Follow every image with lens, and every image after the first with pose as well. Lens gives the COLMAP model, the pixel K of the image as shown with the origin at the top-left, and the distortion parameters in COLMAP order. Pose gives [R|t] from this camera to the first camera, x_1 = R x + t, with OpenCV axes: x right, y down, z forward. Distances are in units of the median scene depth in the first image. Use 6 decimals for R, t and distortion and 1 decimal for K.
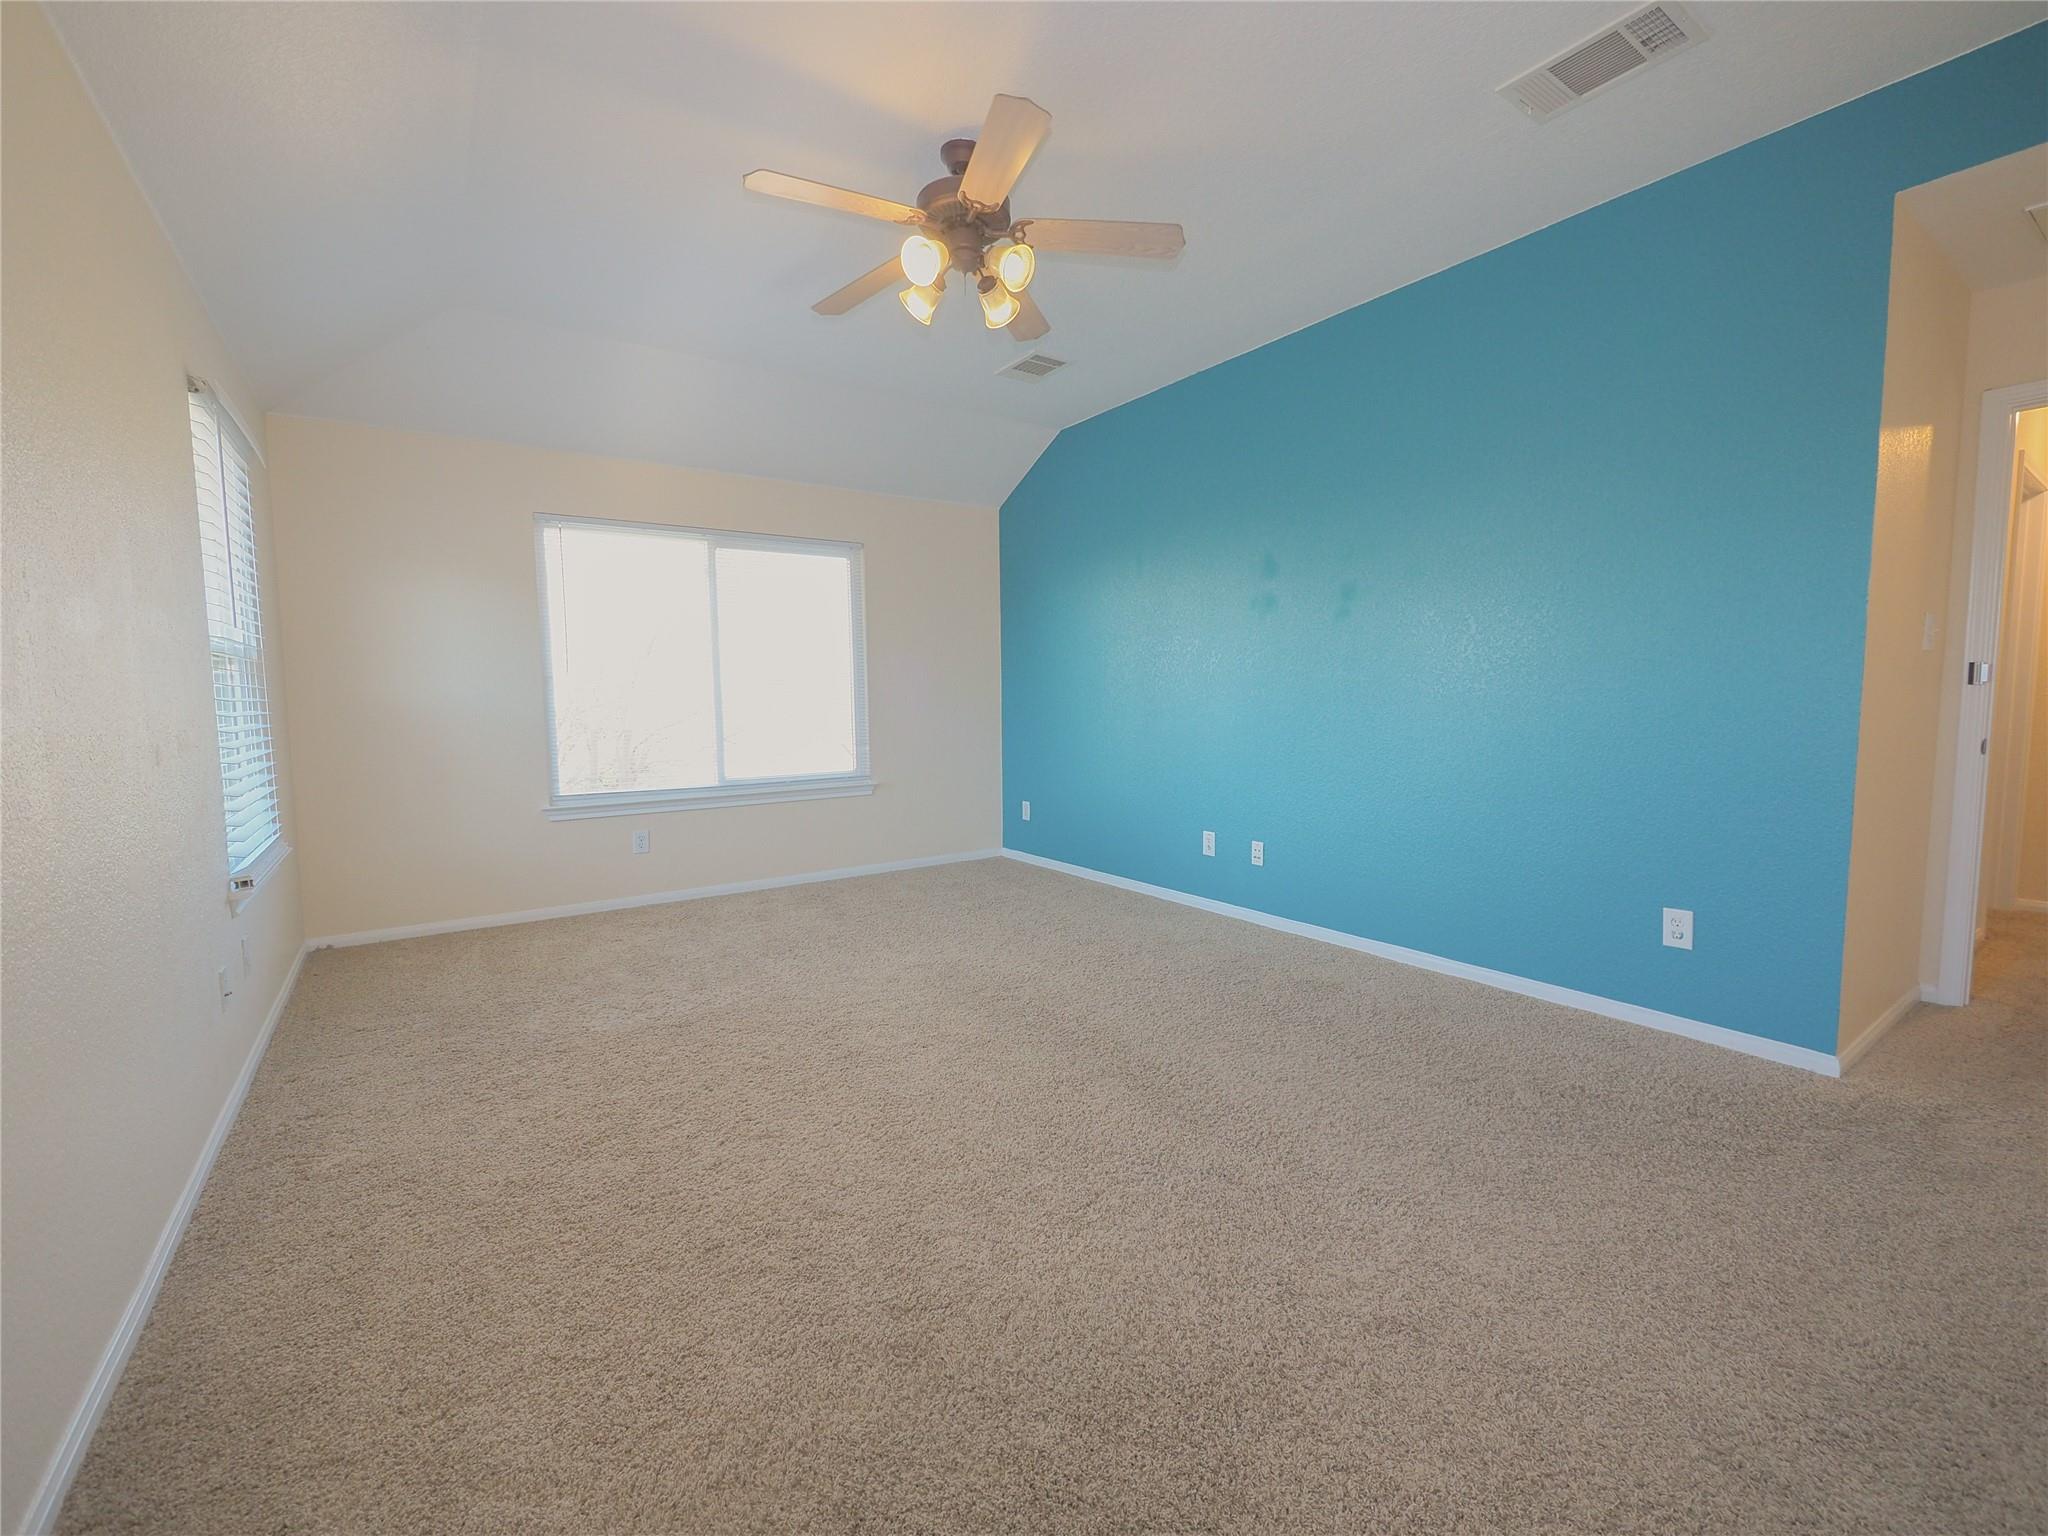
lens RADIAL K [[870.8, 0, 1024.0], [0, 870.8, 768.0], [0, 0, 1]] dist [-0.002339, -0.000059]
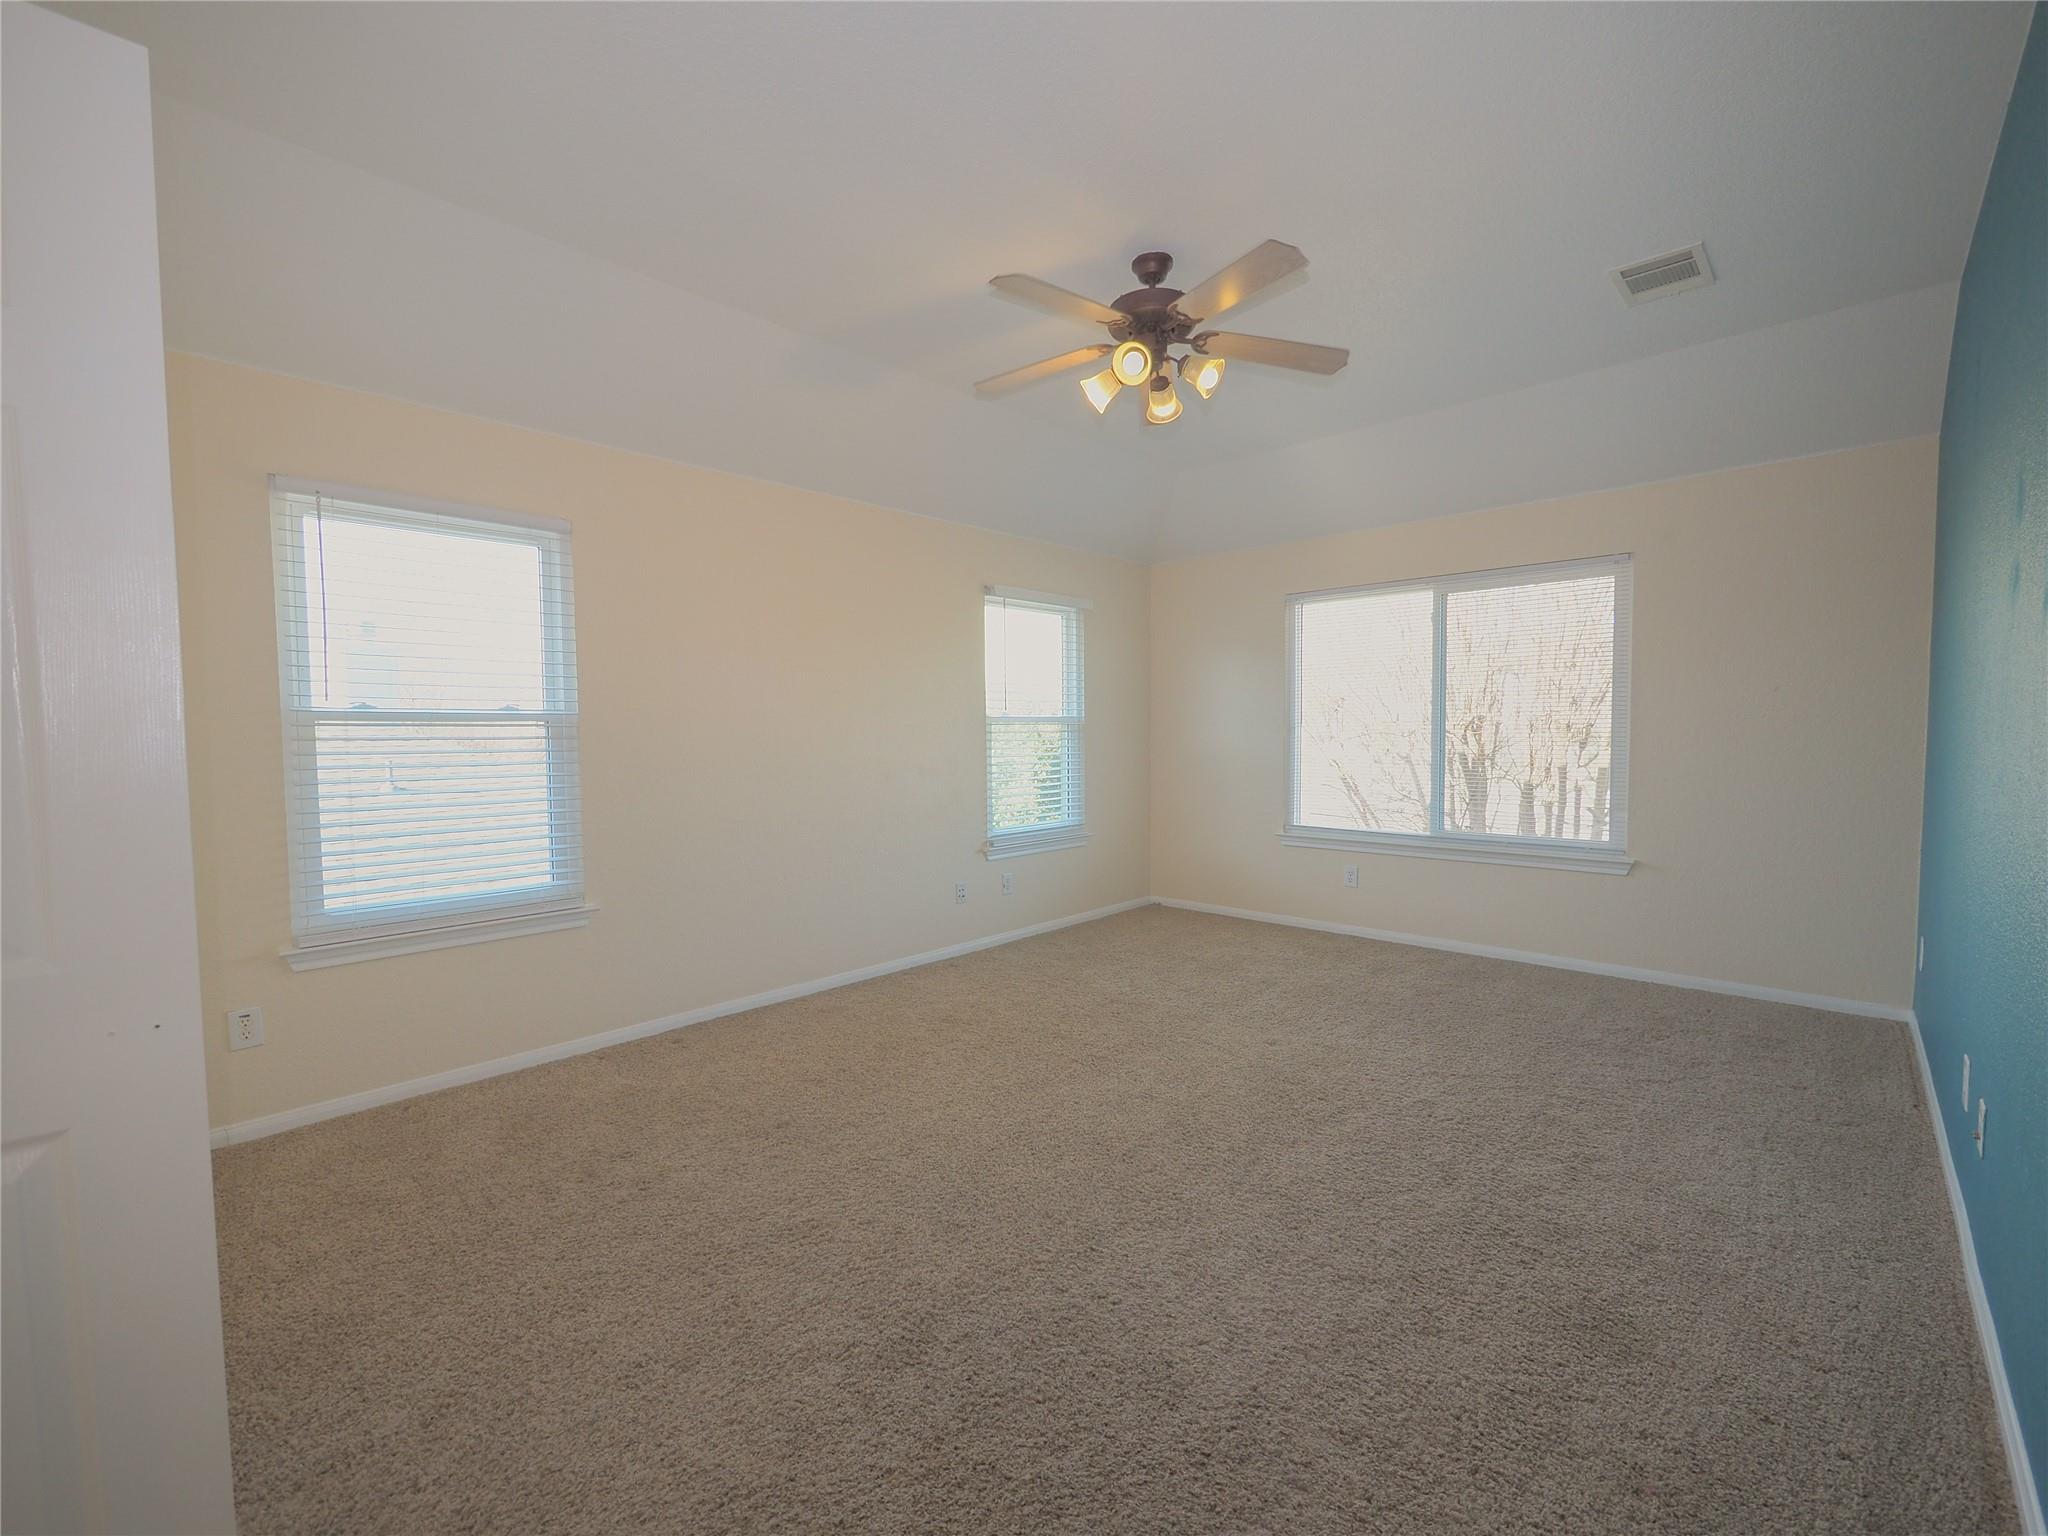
lens RADIAL K [[870.8, 0, 1024.0], [0, 870.8, 768.0], [0, 0, 1]] dist [-0.002339, -0.000059]
pose [[0.212428, 0.051463, -0.975821, 0.563500], [-0.079067, 0.996243, 0.035328, -0.060356], [0.973973, 0.069650, 0.215699, 0.373366]]
